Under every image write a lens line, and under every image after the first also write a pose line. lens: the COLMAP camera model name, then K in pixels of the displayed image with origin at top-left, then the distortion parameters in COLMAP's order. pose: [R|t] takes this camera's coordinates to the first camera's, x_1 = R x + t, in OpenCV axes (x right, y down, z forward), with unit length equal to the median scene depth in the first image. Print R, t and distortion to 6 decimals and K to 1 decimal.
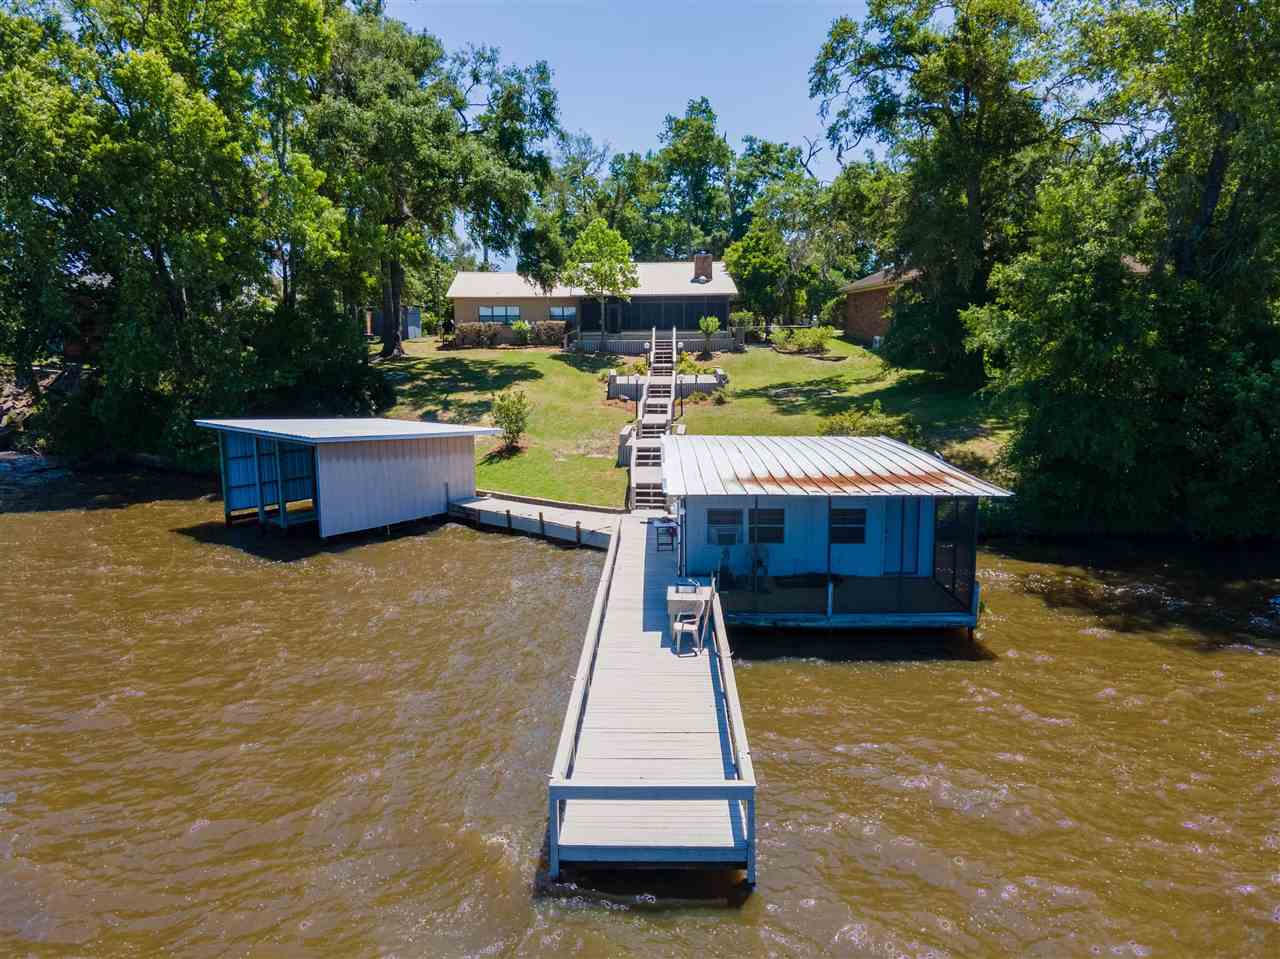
lens RADIAL K [[991.5, 0, 640.0], [0, 991.5, 479.5], [0, 0, 1]] dist [0.073253, 0.002916]
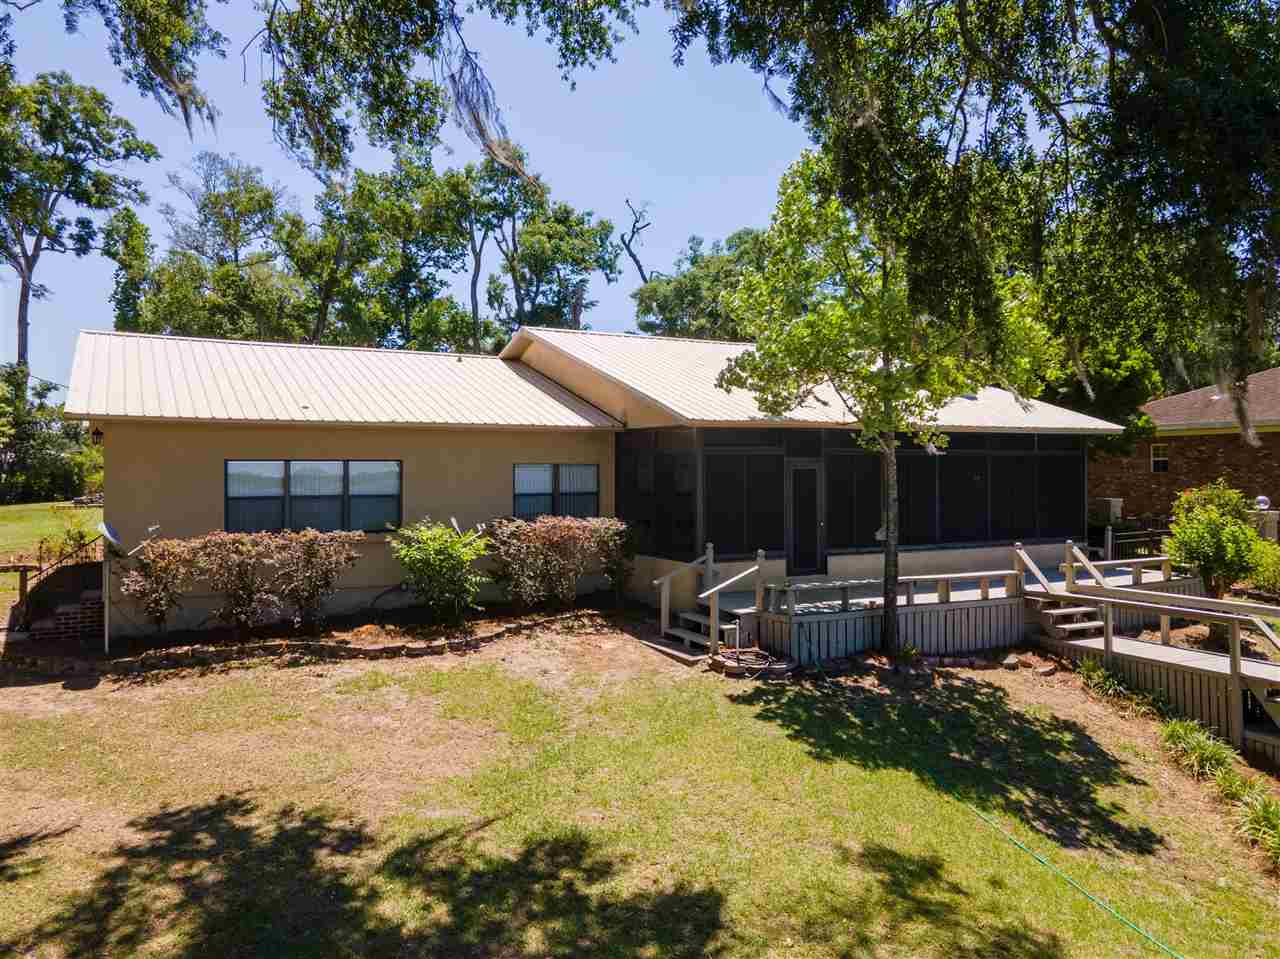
lens RADIAL K [[991.5, 0, 640.0], [0, 991.5, 479.5], [0, 0, 1]] dist [0.073253, 0.002916]
pose [[0.904972, -0.004019, 0.425453, -0.197369], [0.065859, 0.989226, -0.130743, -0.149511], [-0.420344, 0.146338, 0.895486, 0.838029]]
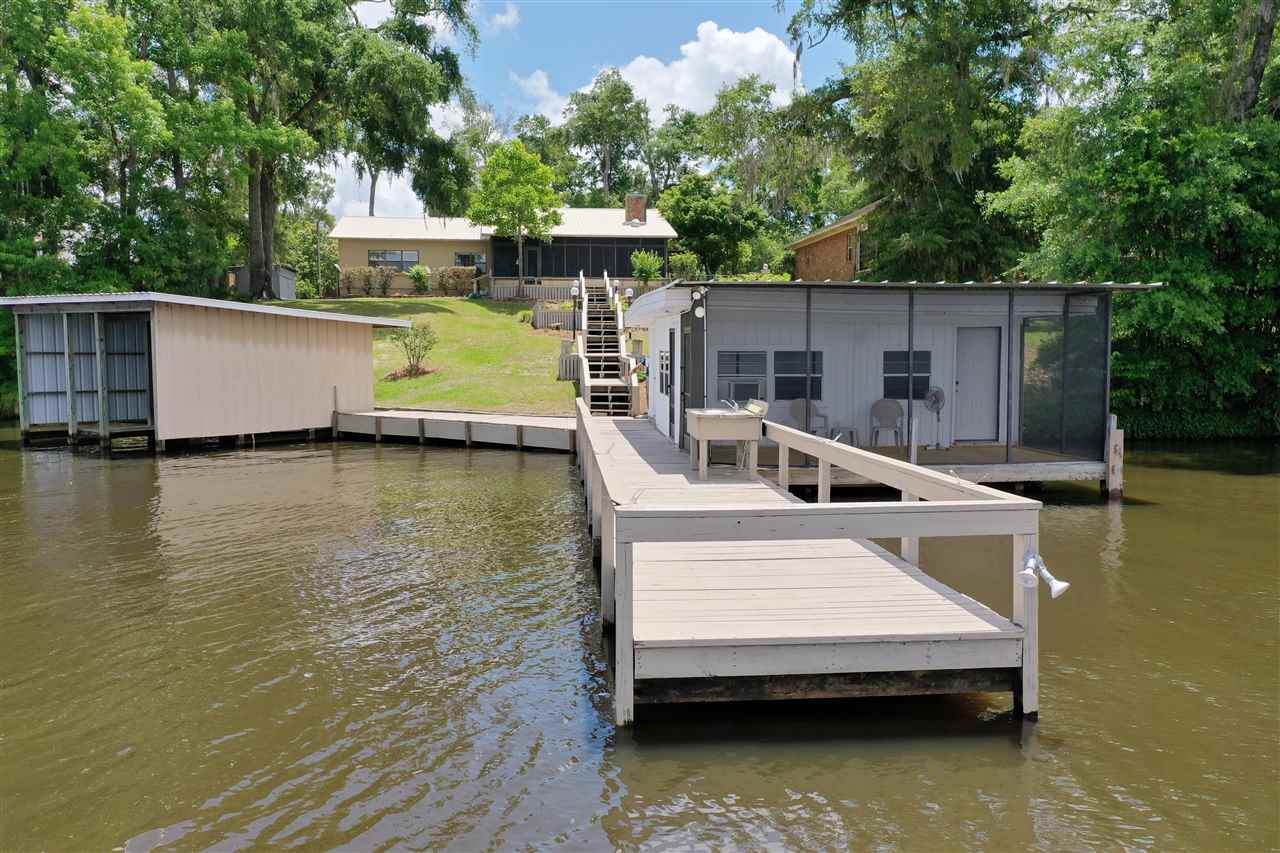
lens RADIAL K [[1091.1, 0, 640.0], [0, 1091.1, 426.5], [0, 0, 1]] dist [0.043307, 0.003244]
pose [[0.995581, -0.009190, 0.093460, -0.024918], [0.017622, 0.995804, -0.089801, 0.064113], [-0.092242, 0.091051, 0.991565, 0.096422]]
